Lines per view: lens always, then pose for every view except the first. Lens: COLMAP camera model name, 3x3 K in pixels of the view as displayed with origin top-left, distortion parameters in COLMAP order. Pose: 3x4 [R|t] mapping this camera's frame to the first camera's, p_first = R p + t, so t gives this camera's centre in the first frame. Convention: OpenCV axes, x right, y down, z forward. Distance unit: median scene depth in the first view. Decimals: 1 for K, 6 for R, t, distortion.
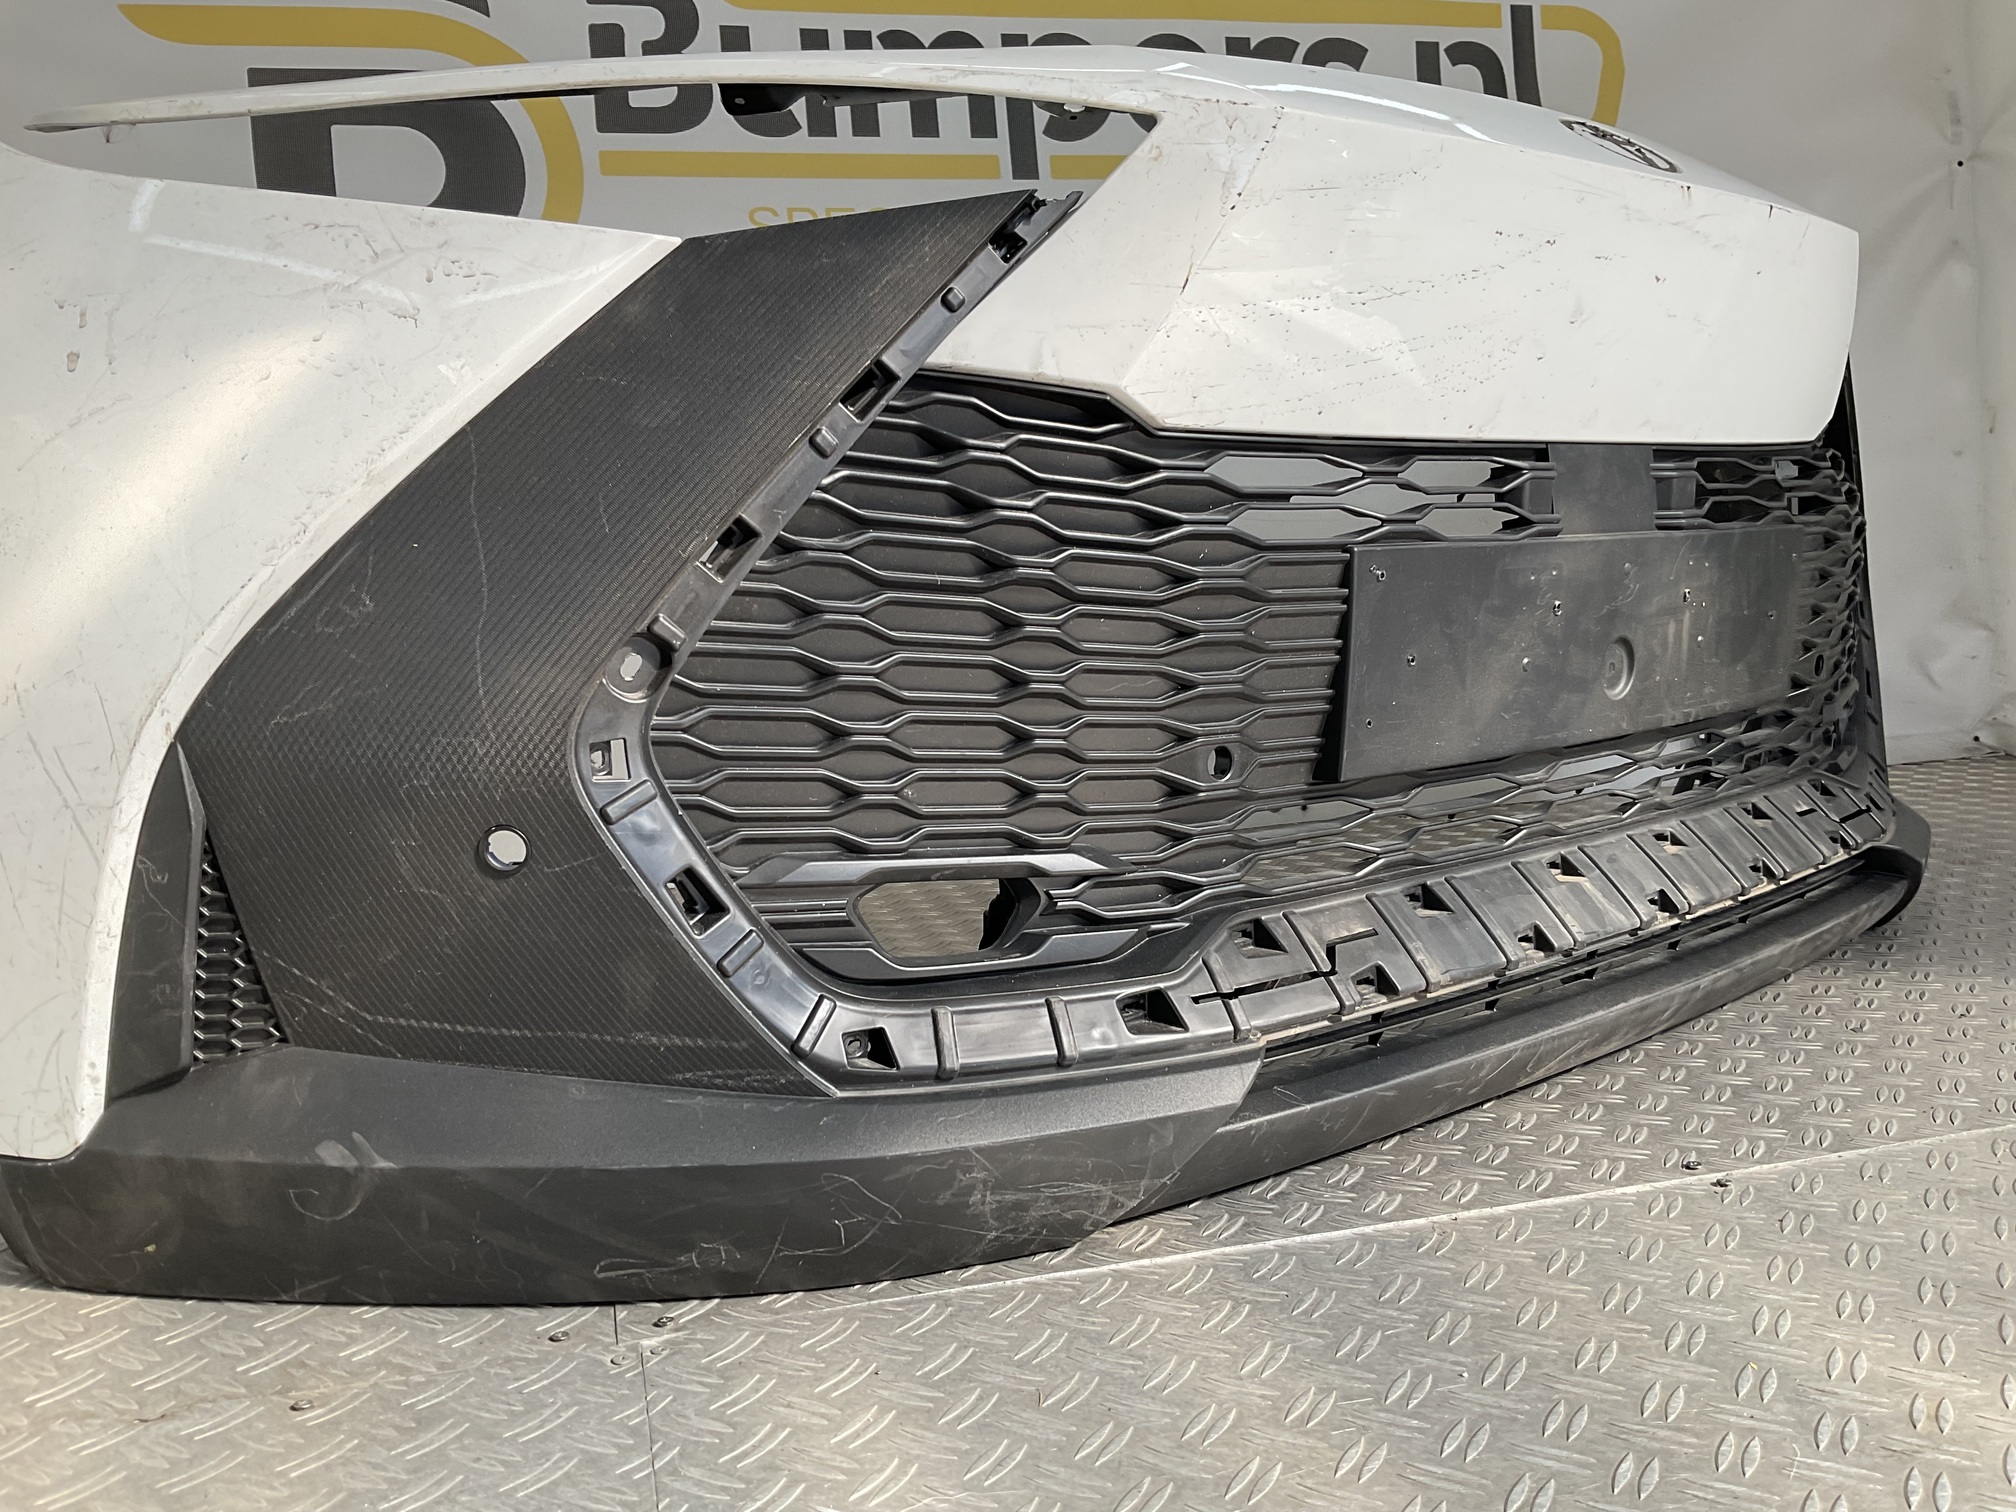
lens RADIAL K [[1666.3, 0, 1008.0], [0, 1666.3, 756.0], [0, 0, 1]] dist [0.102204, -0.195781]
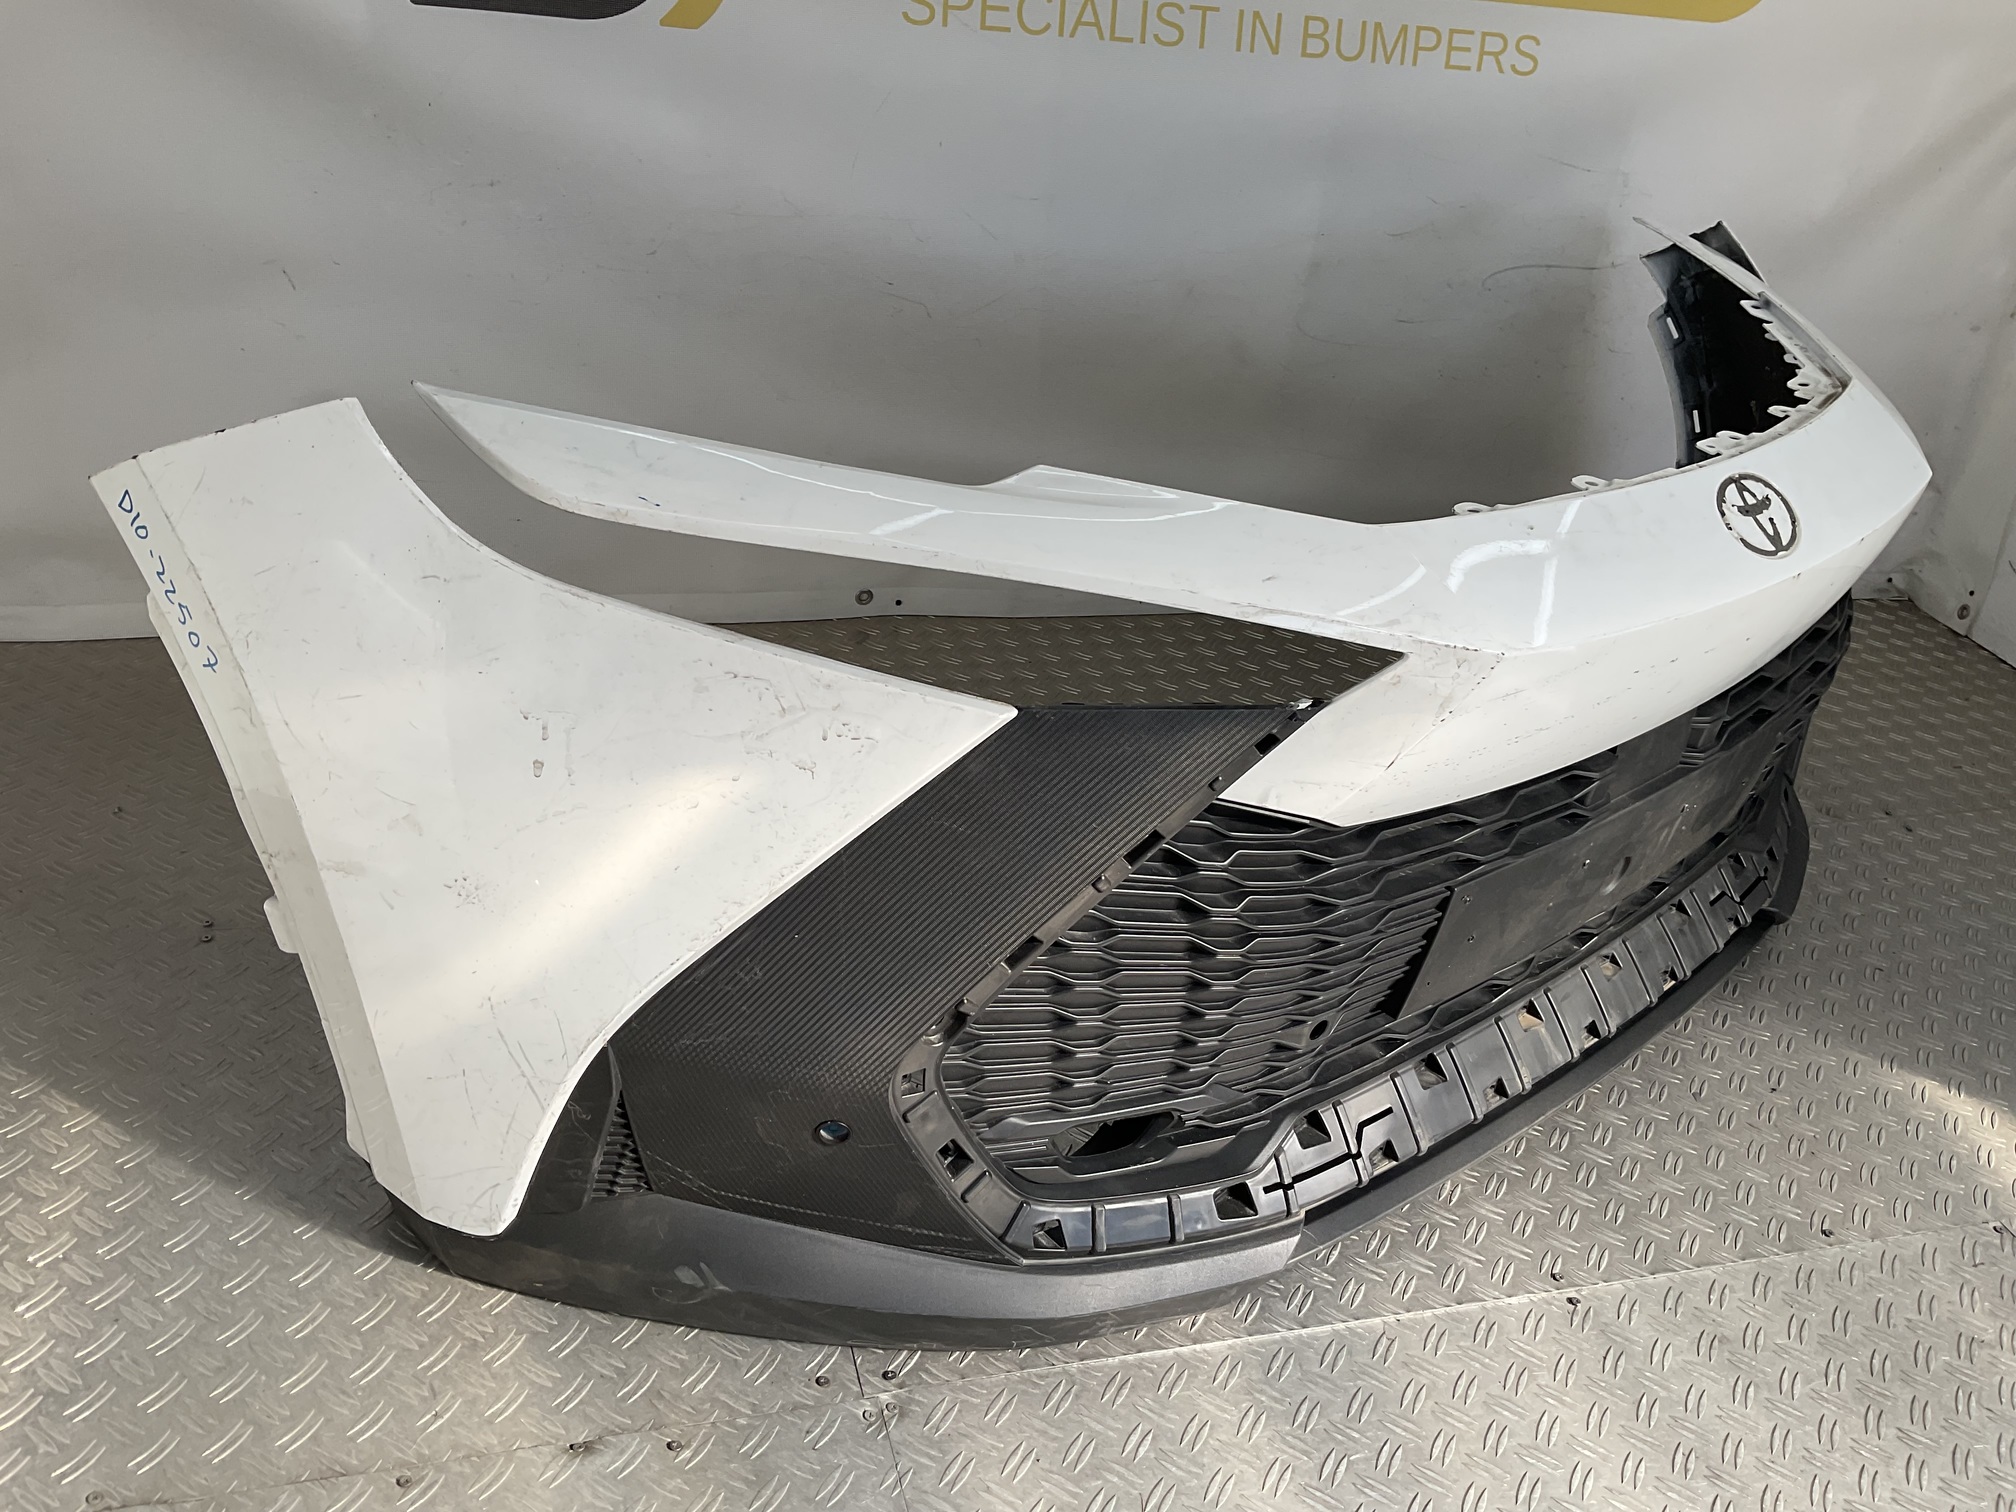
lens RADIAL K [[1663.3, 0, 1005.0], [0, 1663.3, 756.2], [0, 0, 1]] dist [0.129732, -0.280945]
pose [[0.984851, 0.137733, 0.105351, -0.328326], [-0.169035, 0.898075, 0.406064, -0.777300], [-0.038685, -0.417720, 0.907752, -0.147306]]
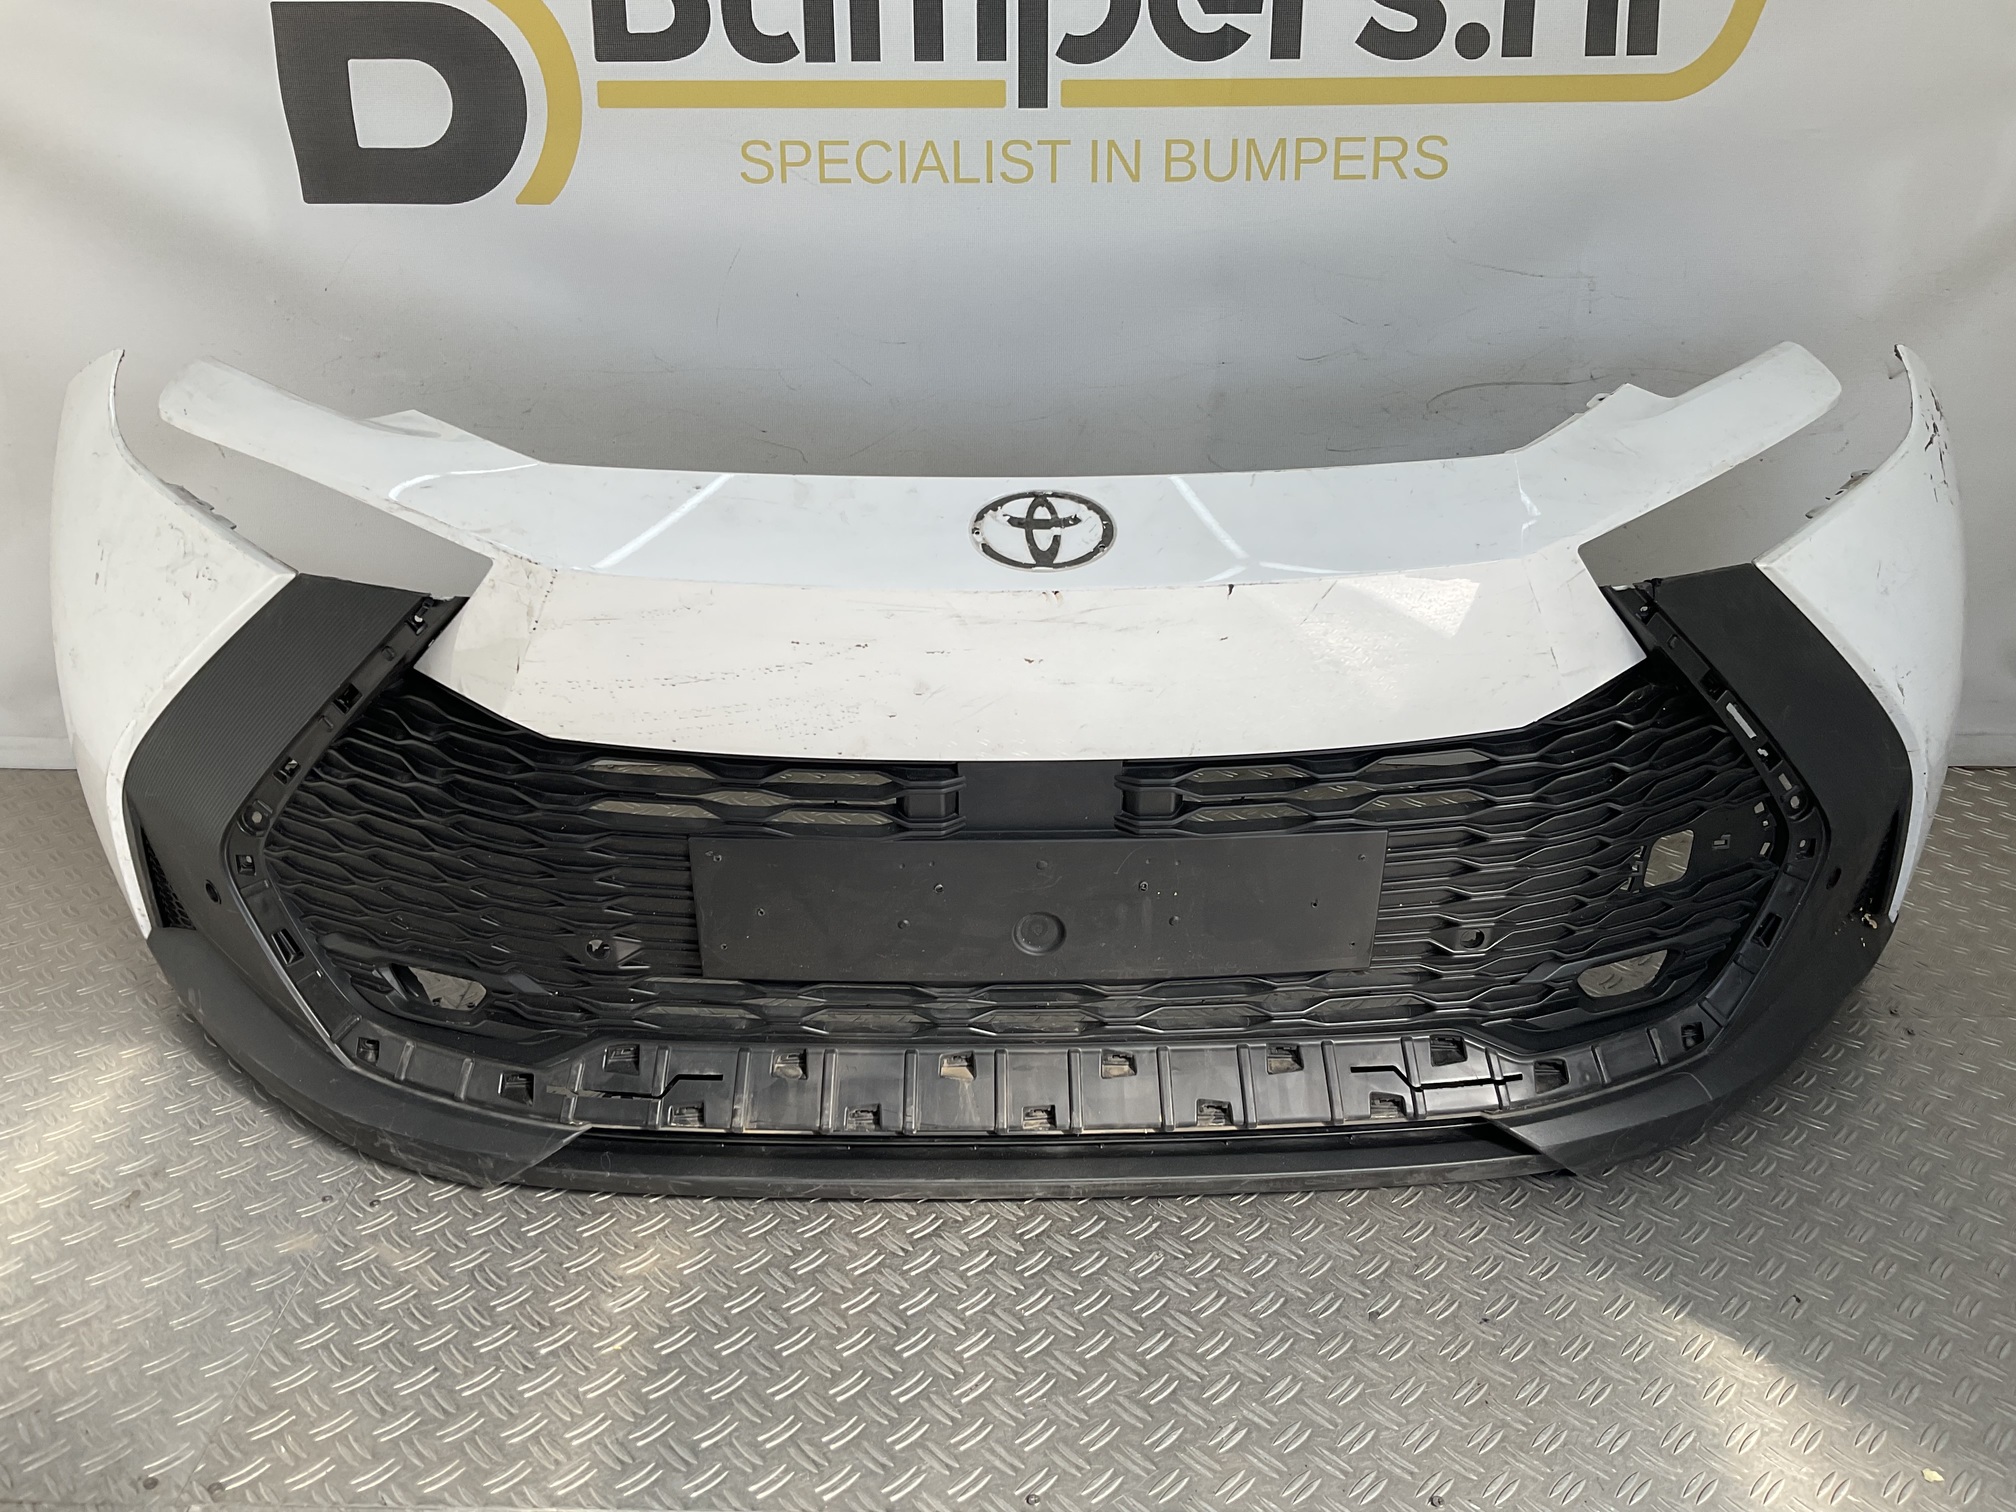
lens RADIAL K [[1663.3, 0, 1005.0], [0, 1663.3, 756.2], [0, 0, 1]] dist [0.129732, -0.280945]
pose [[0.962815, 0.156919, -0.219917, 0.650280], [-0.078795, 0.941736, 0.326994, -0.761922], [0.258416, -0.297506, 0.919082, 0.027512]]
